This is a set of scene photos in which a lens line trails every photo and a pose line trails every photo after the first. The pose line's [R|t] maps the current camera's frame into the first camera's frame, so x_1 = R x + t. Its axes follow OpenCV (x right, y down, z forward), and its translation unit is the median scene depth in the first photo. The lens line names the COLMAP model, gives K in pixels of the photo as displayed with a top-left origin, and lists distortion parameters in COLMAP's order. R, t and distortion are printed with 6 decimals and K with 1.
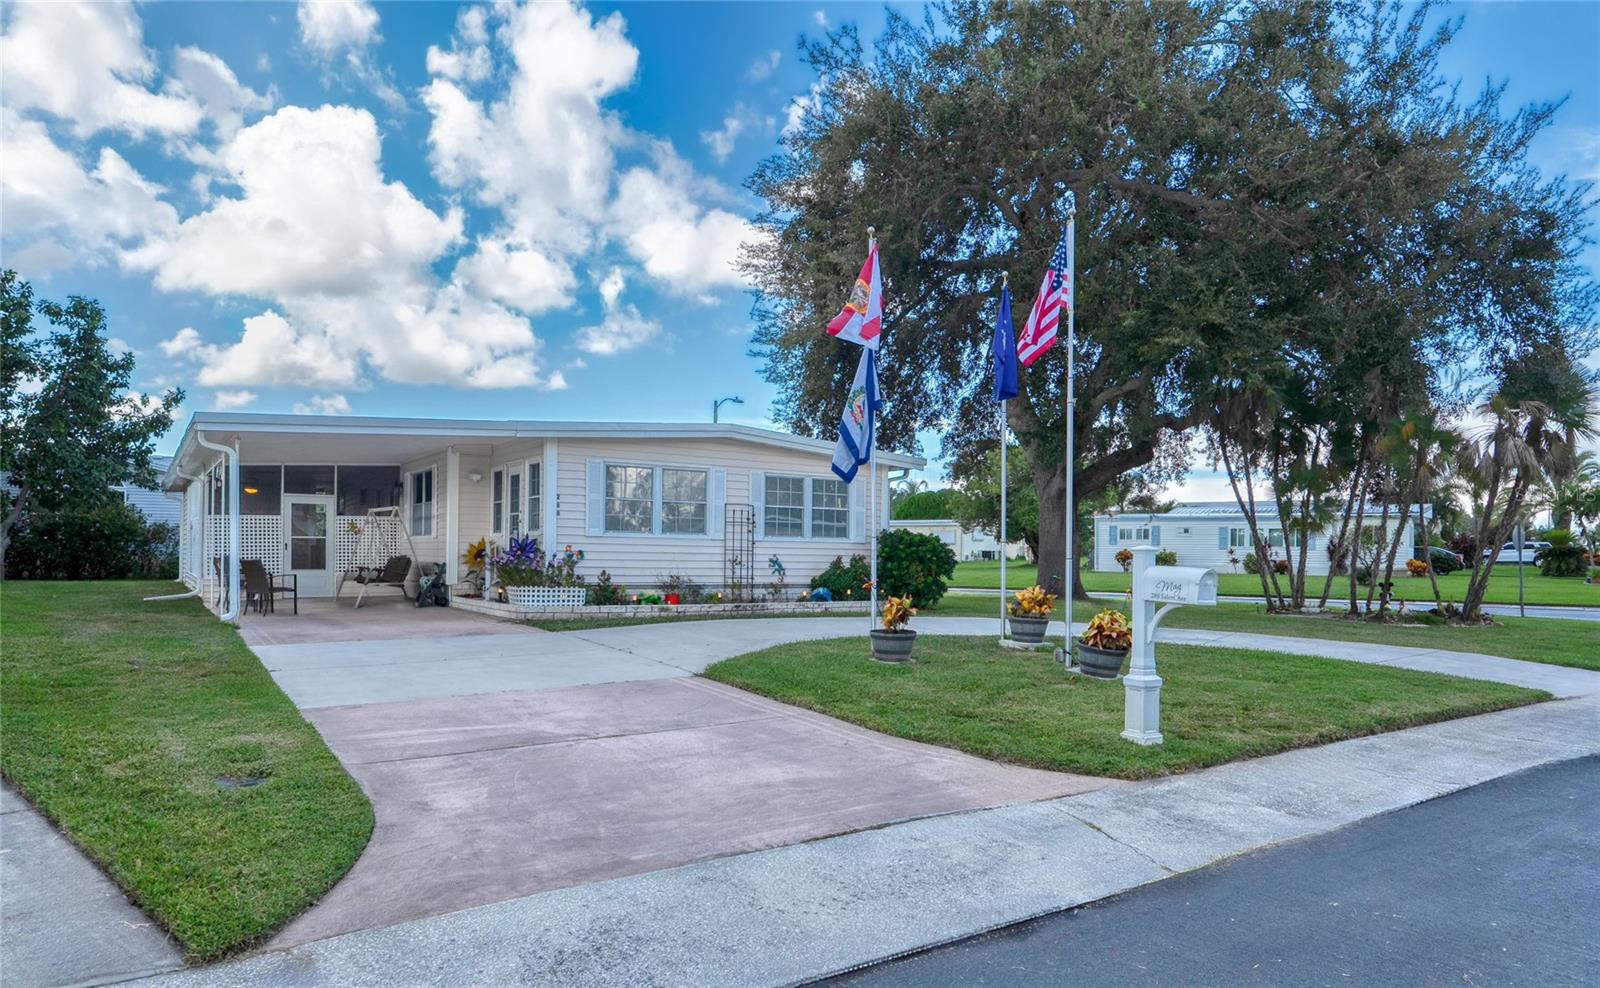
lens RADIAL K [[1092.6, 0, 800.0], [0, 1092.6, 494.0], [0, 0, 1]] dist [0.002823, 0.000933]
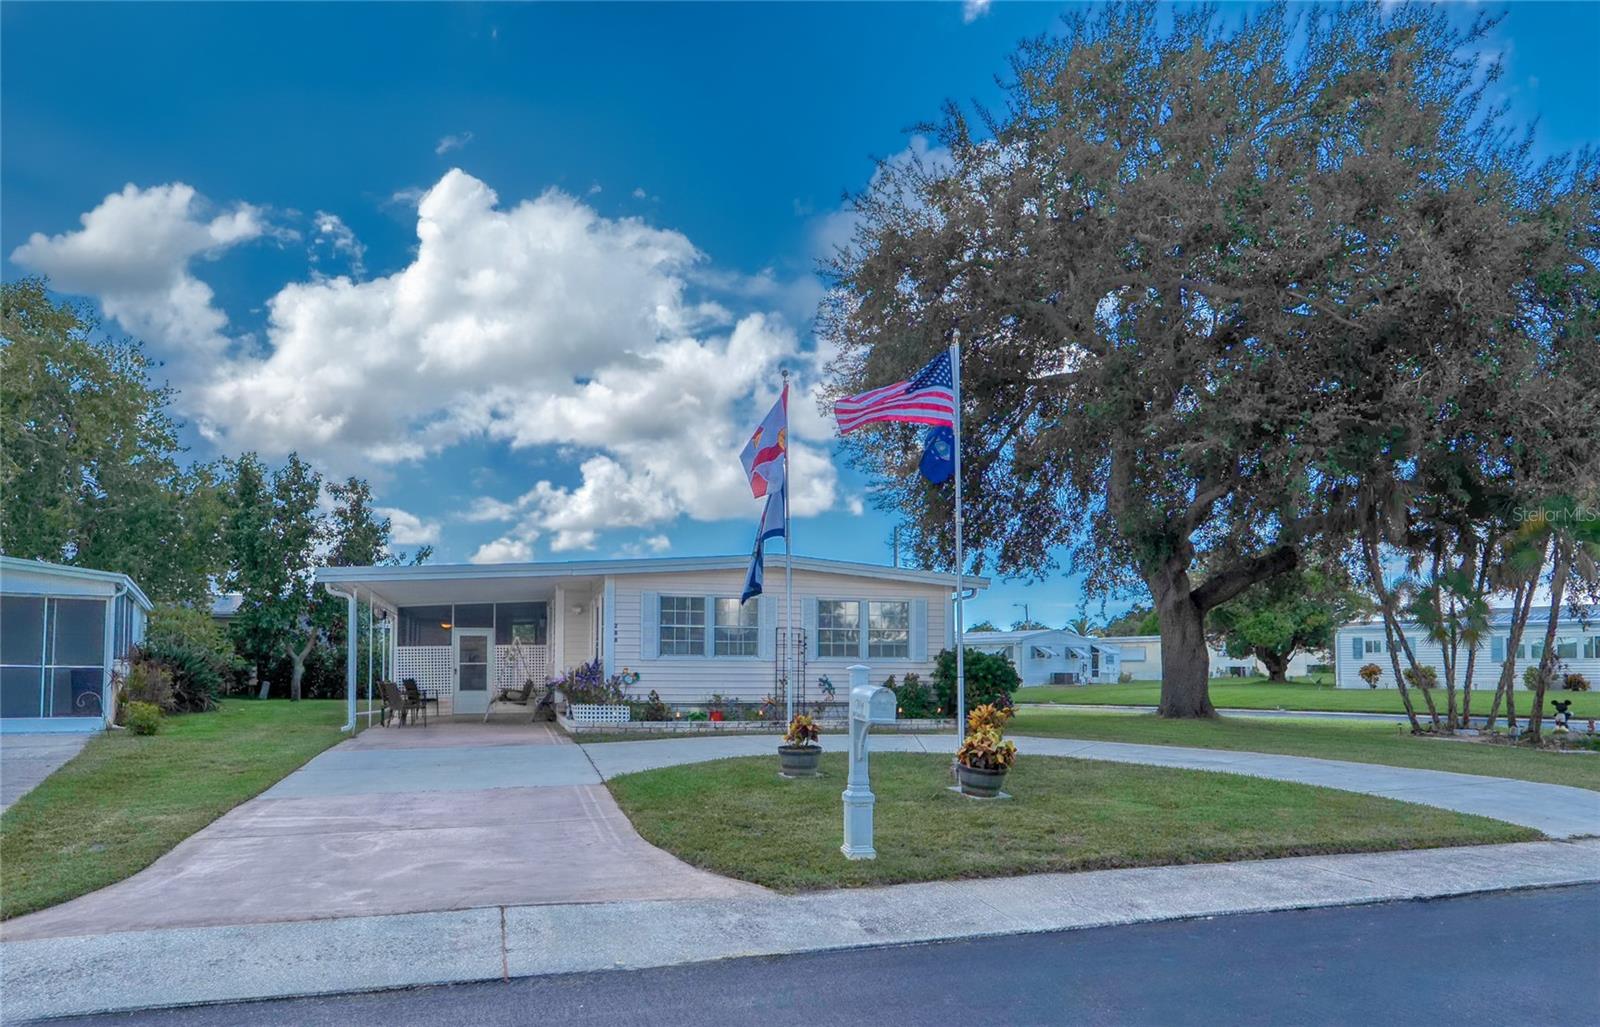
lens RADIAL K [[1070.3, 0, 797.5], [0, 1070.3, 568.8], [0, 0, 1]] dist [-0.006421, 0.001235]
pose [[0.936267, -0.043631, -0.348568, 0.318303], [0.028874, 0.998458, -0.047423, 0.001549], [0.350100, 0.034336, 0.936083, 0.015913]]
